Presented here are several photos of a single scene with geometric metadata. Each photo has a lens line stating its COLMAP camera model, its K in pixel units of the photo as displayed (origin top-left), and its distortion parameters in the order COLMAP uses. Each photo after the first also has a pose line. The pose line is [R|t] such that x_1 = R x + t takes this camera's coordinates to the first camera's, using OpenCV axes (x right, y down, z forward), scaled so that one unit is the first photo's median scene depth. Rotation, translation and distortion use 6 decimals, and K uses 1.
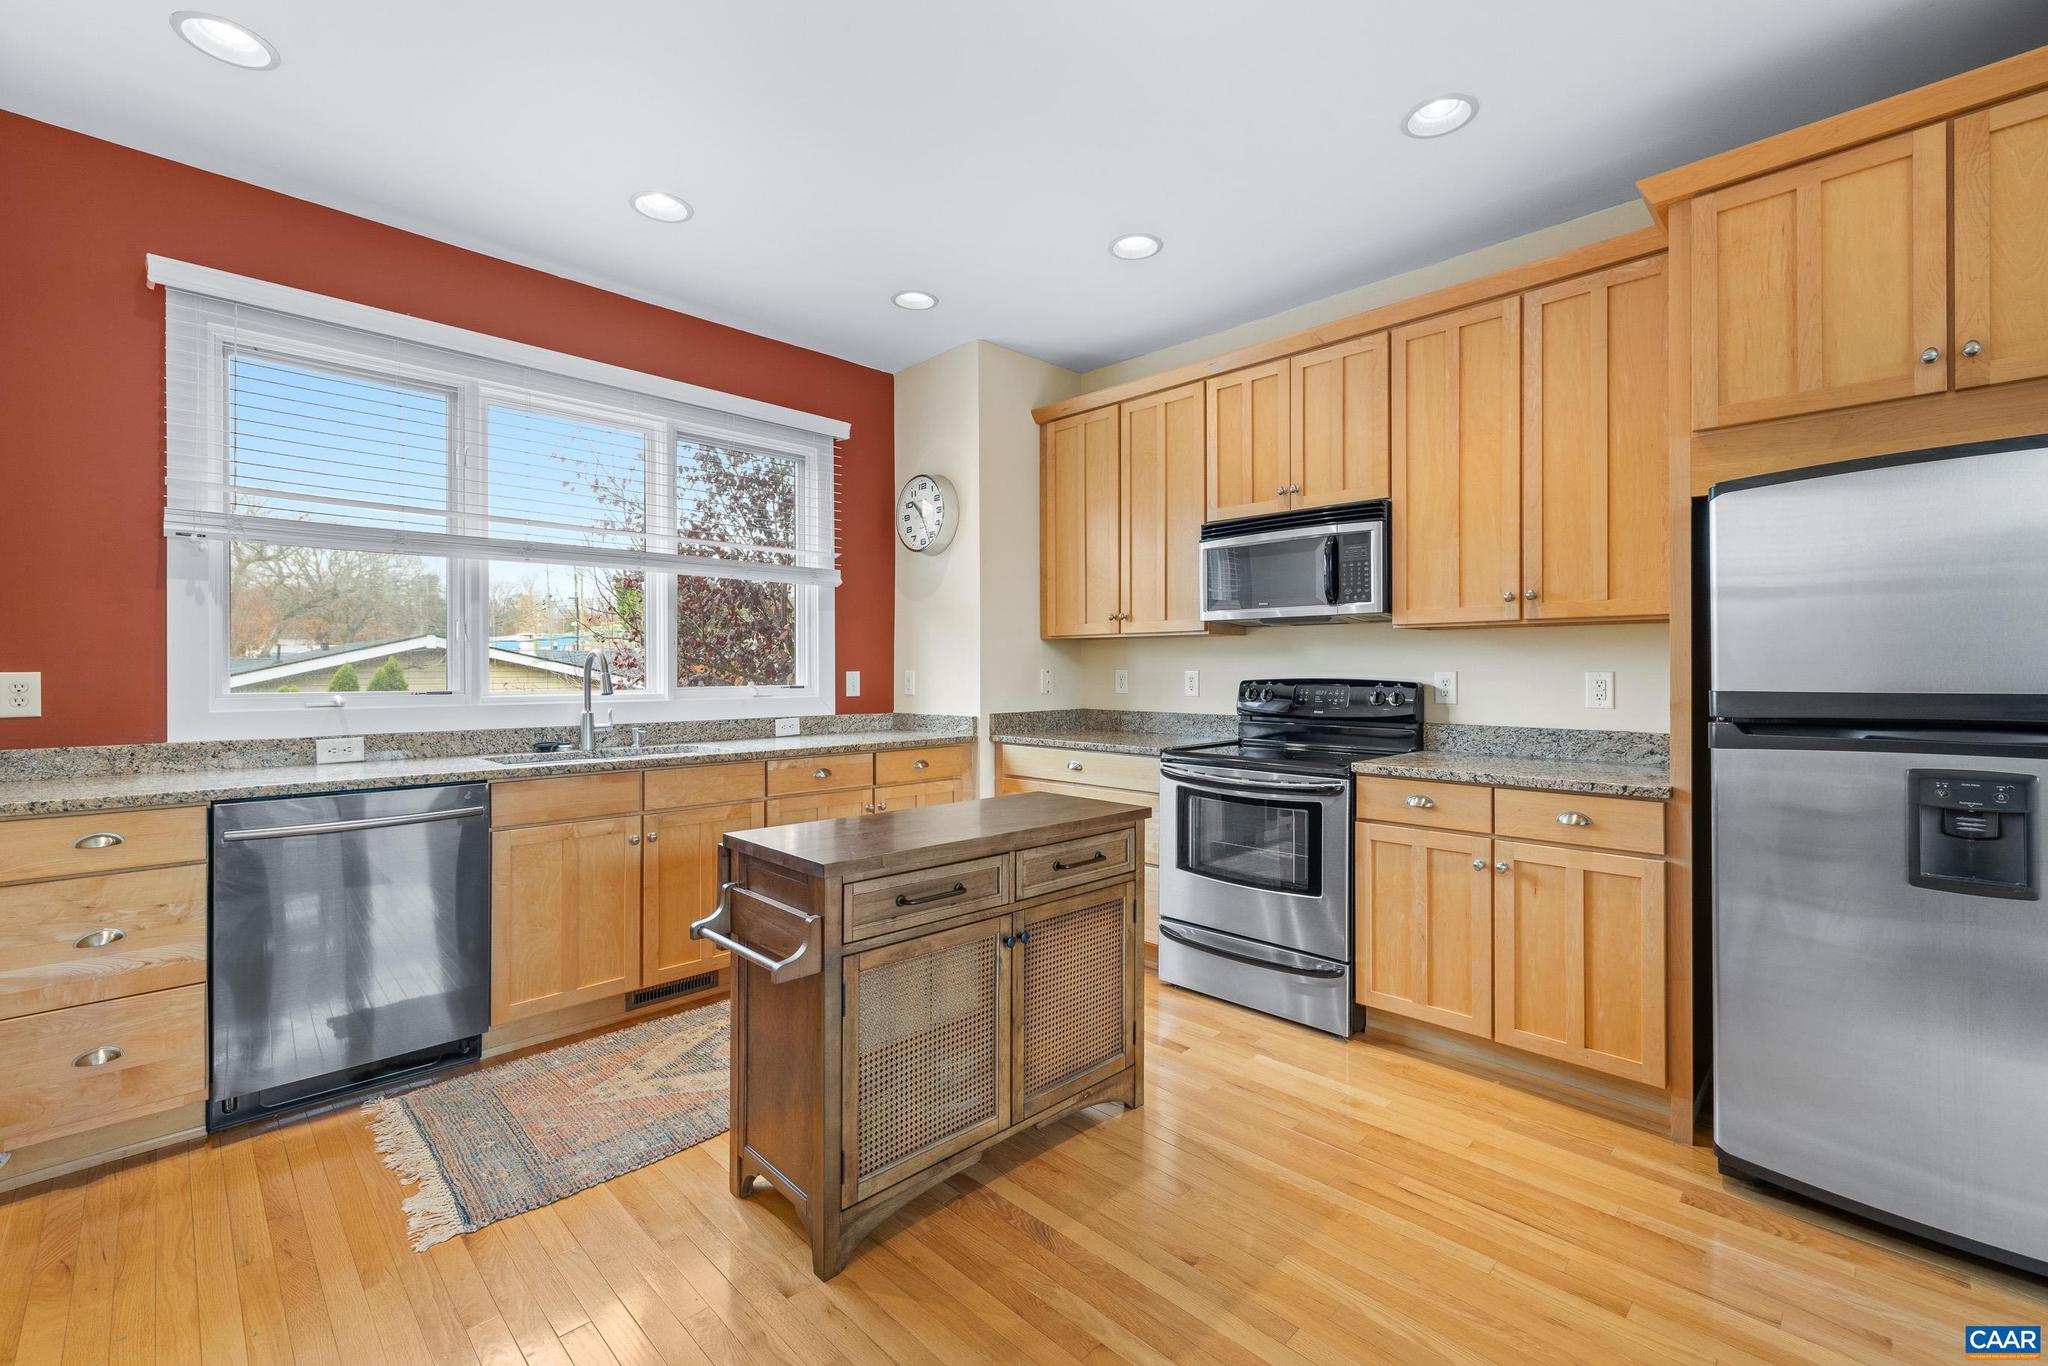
lens RADIAL K [[860.6, 0, 1037.2], [0, 860.6, 666.2], [0, 0, 1]] dist [0.002000, 0.000300]
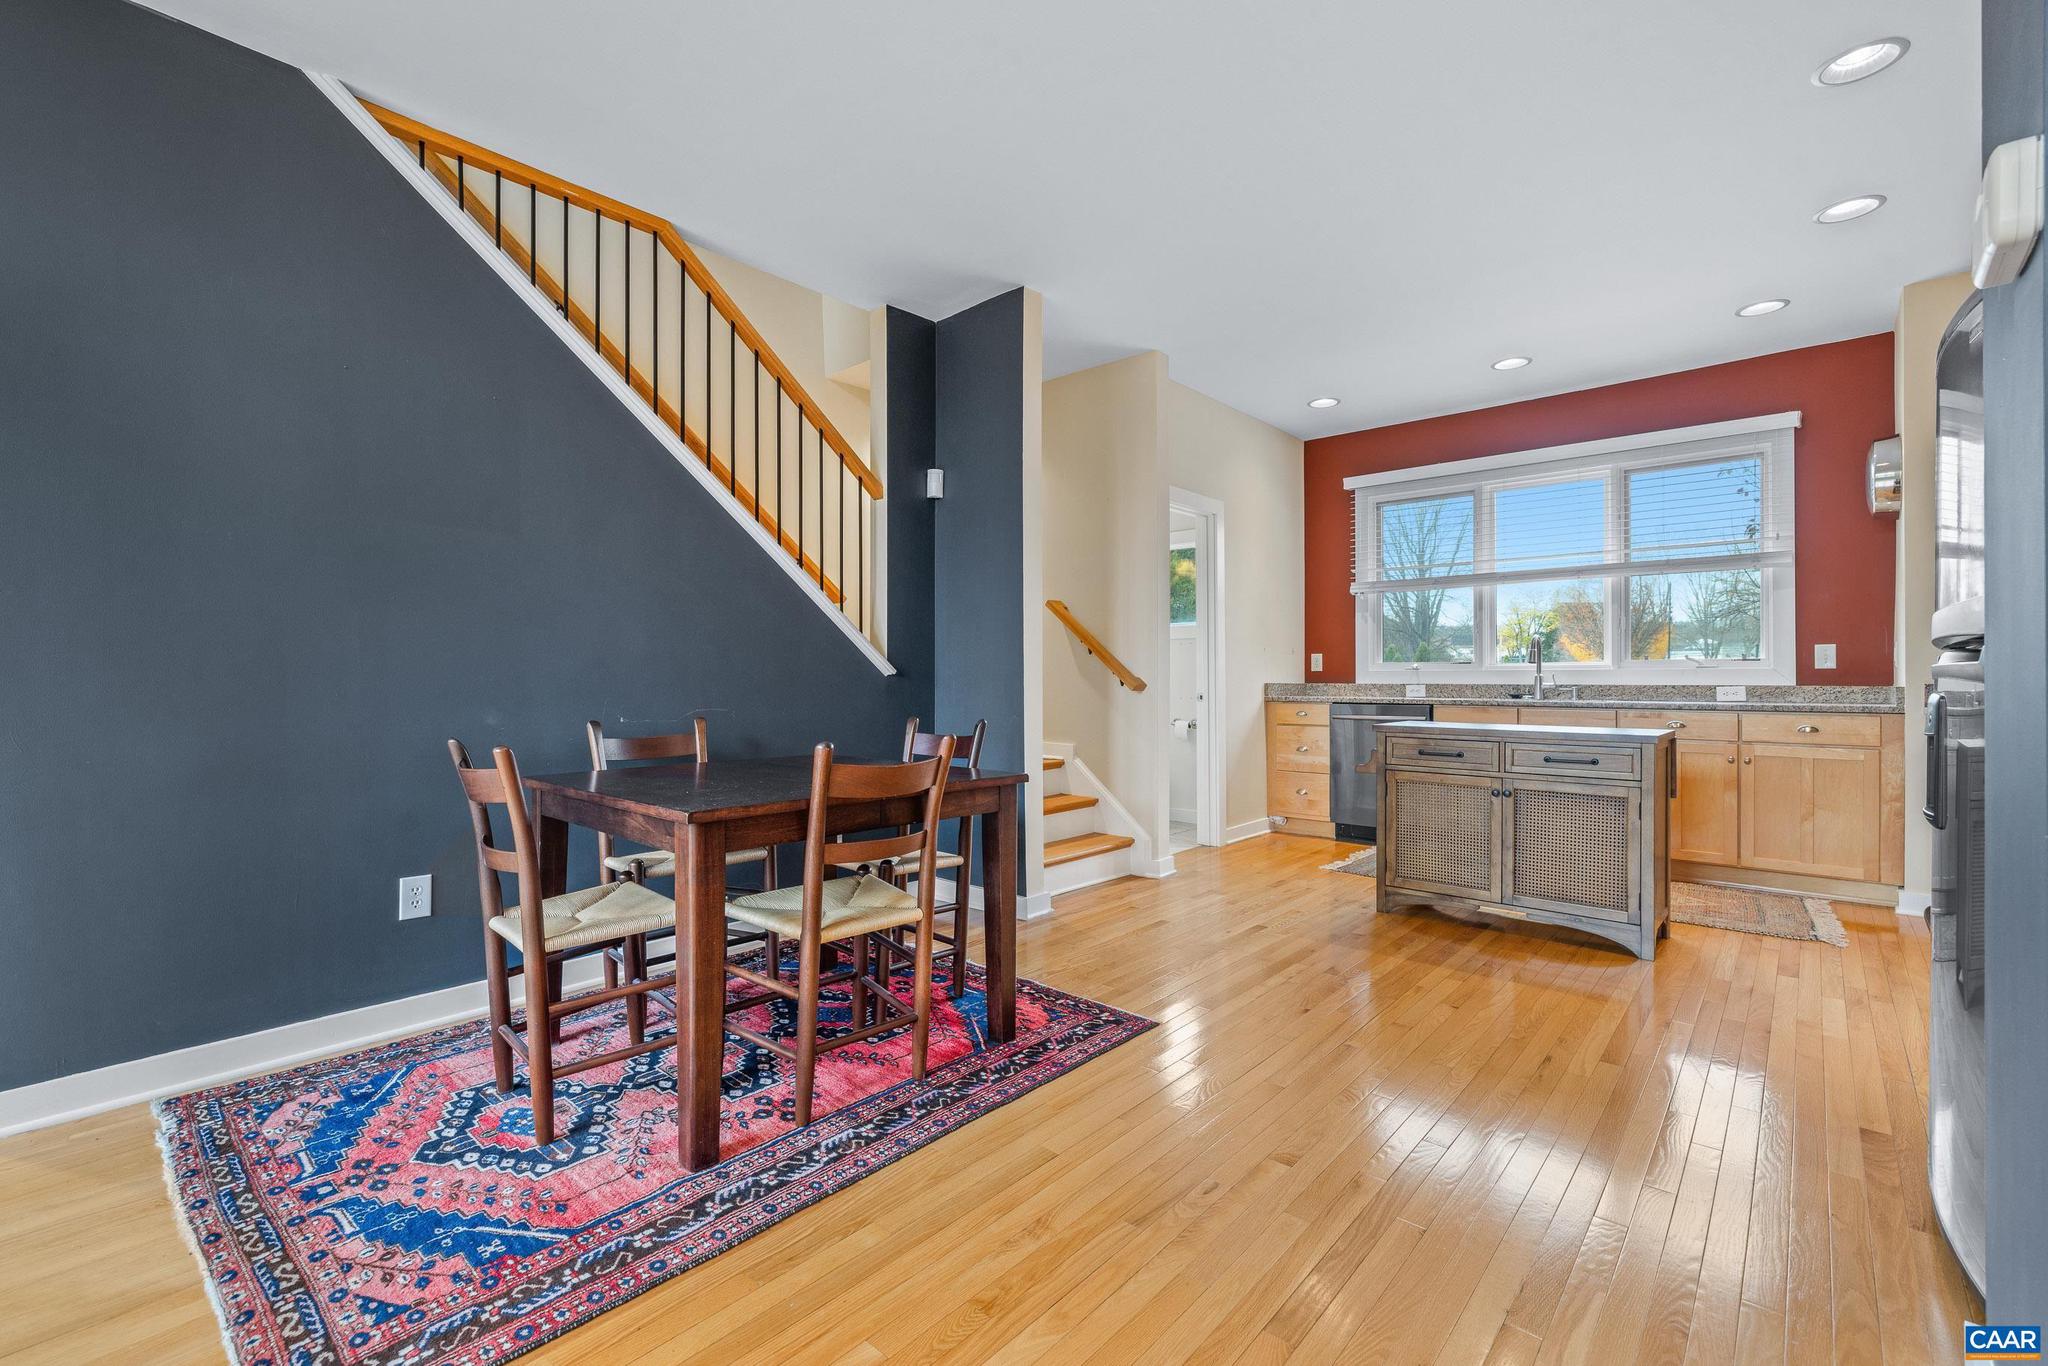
lens RADIAL K [[883.5, 0, 1042.6], [0, 883.5, 677.6], [0, 0, 1]] dist [0.004663, -0.000285]
pose [[0.074462, -0.000587, -0.997224, 1.109609], [0.006983, 0.999976, -0.000067, 0.056472], [0.997199, -0.006959, 0.074464, -0.018984]]
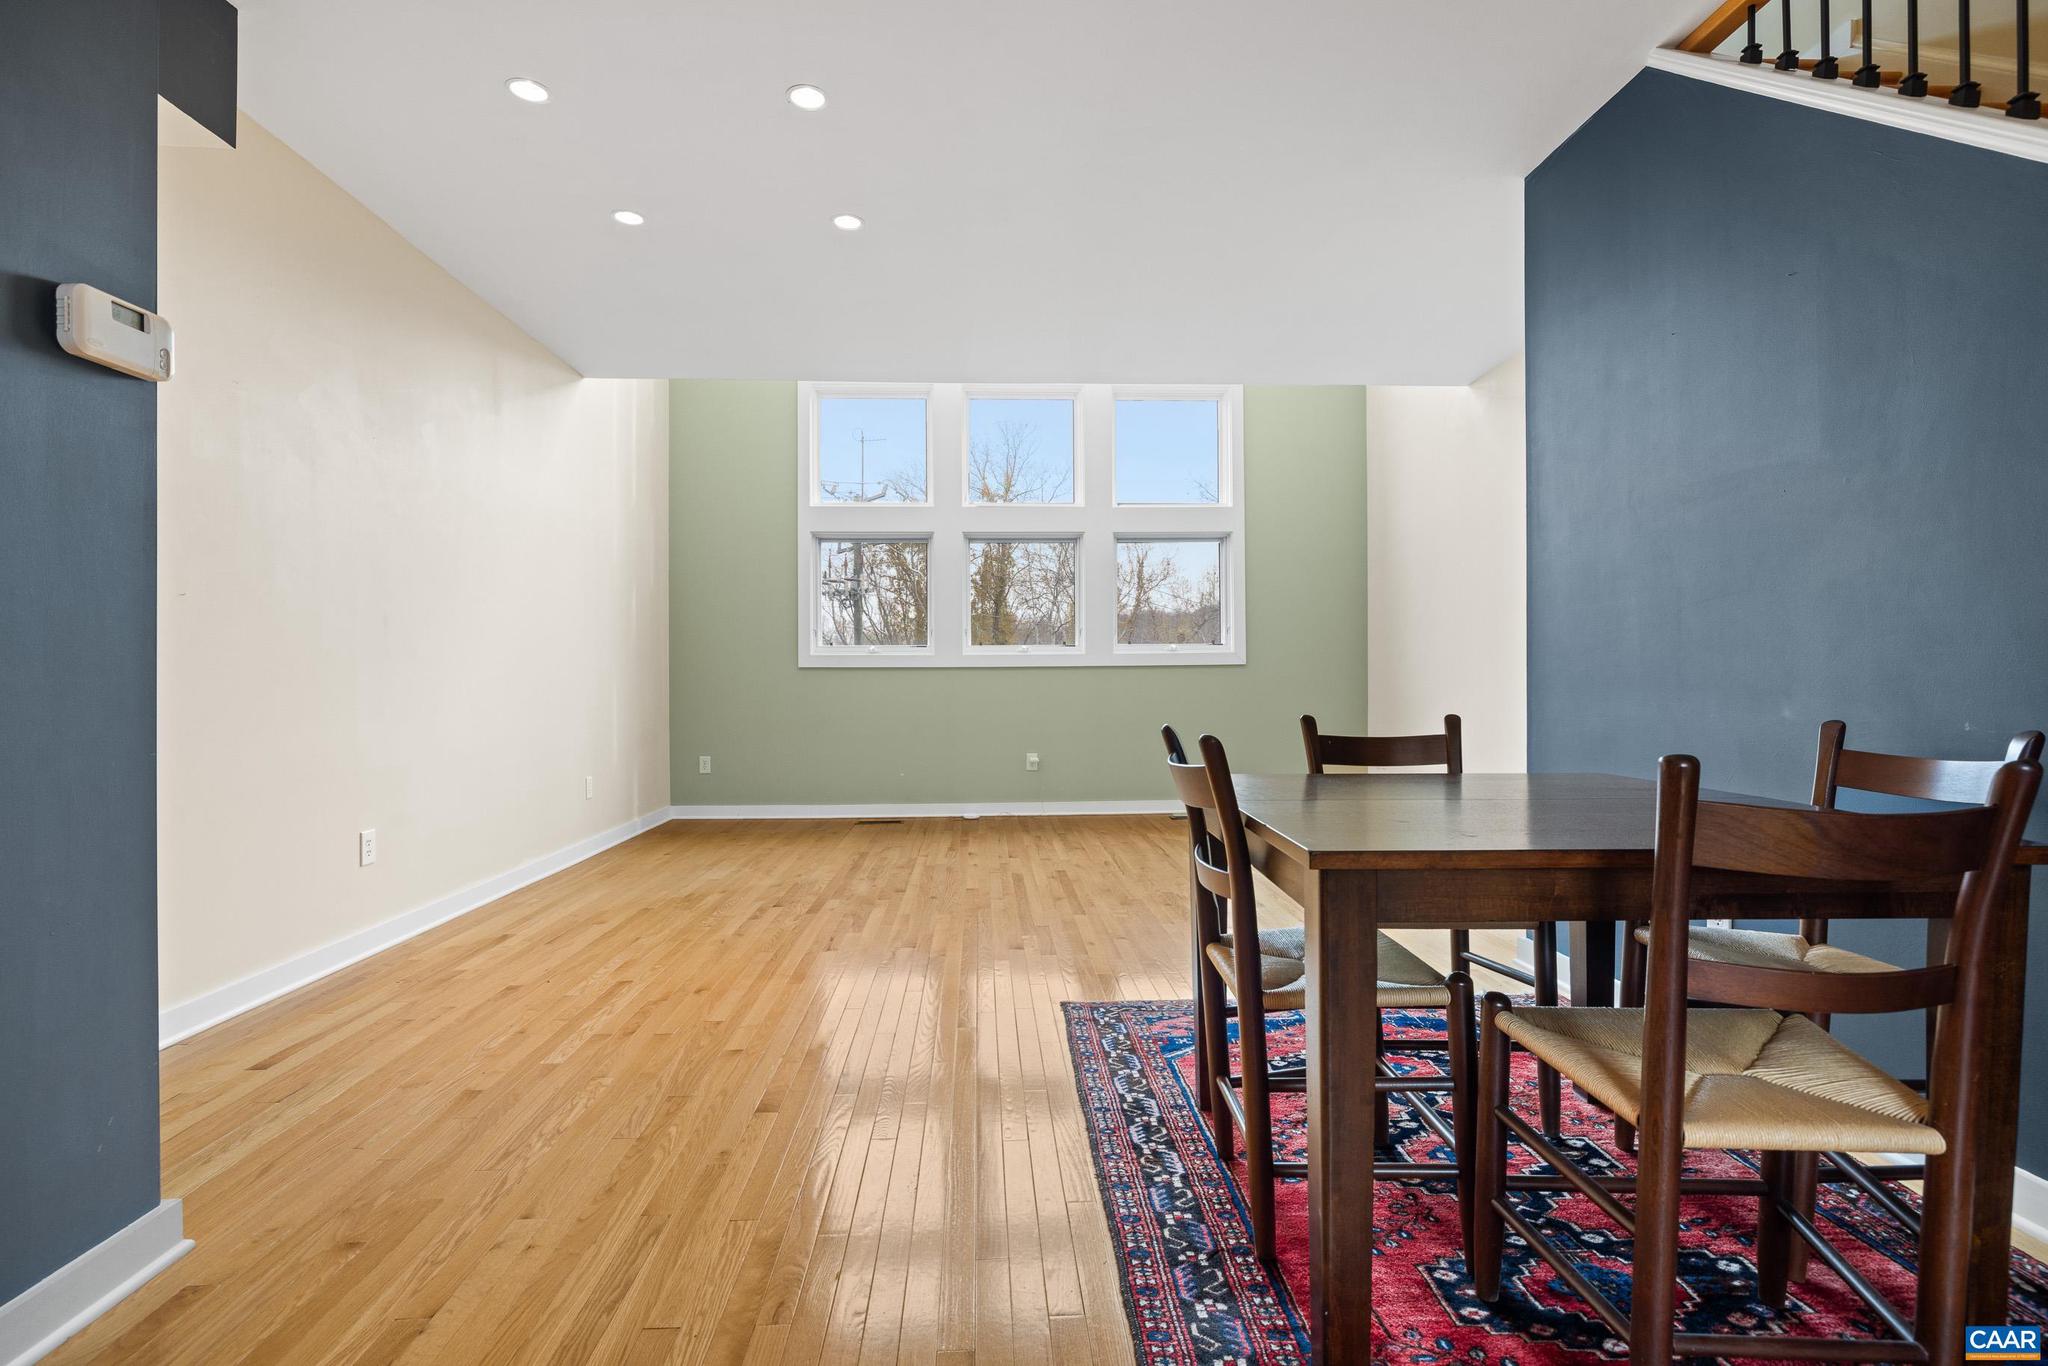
lens RADIAL K [[944.6, 0, 1027.9], [0, 944.6, 678.7], [0, 0, 1]] dist [-0.010345, 0.001899]
pose [[-0.744128, 0.003854, 0.668026, 0.109645], [0.000253, 0.999985, -0.005488, 0.071379], [-0.668037, -0.003915, -0.744118, 0.412116]]
